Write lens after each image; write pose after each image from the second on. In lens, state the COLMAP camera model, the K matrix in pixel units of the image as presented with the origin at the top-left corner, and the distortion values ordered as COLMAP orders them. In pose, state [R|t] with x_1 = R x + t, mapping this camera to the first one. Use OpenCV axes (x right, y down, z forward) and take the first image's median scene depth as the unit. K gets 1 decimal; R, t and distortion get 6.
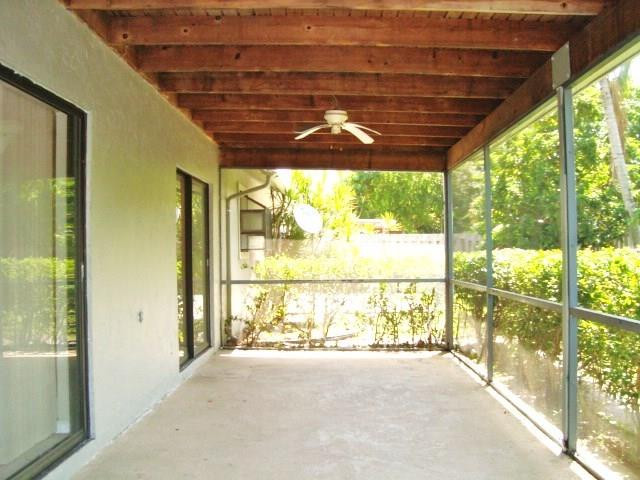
lens RADIAL K [[623.3, 0, 317.3], [0, 623.3, 241.3], [0, 0, 1]] dist [-0.216565, 0.247826]
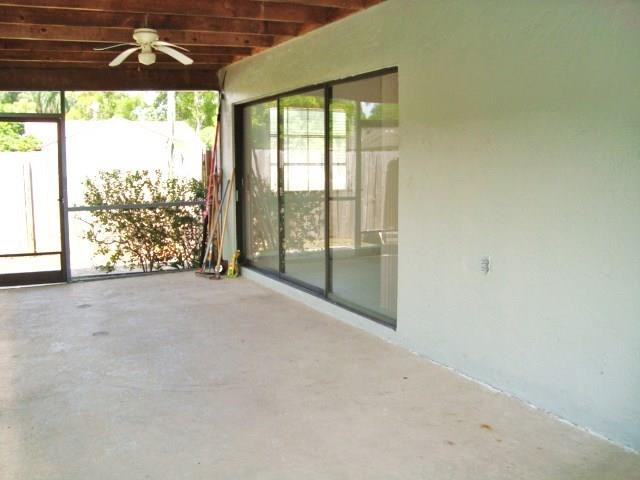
lens RADIAL K [[632.3, 0, 309.0], [0, 632.3, 236.8], [0, 0, 1]] dist [-0.228476, 0.256102]
pose [[-0.886192, 0.070560, -0.457913, 0.227134], [0.020940, 0.993425, 0.112554, -0.009905], [0.462844, 0.090156, -0.881843, 1.248669]]
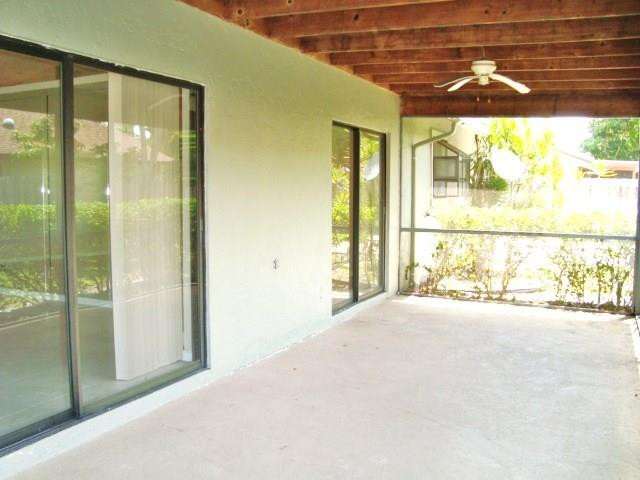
lens RADIAL K [[623.3, 0, 317.3], [0, 623.3, 241.3], [0, 0, 1]] dist [-0.216565, 0.247826]
pose [[0.910165, 0.050658, -0.411138, 0.182604], [-0.007500, 0.994347, 0.105914, -0.028451], [0.414179, -0.093316, 0.905399, 0.014887]]
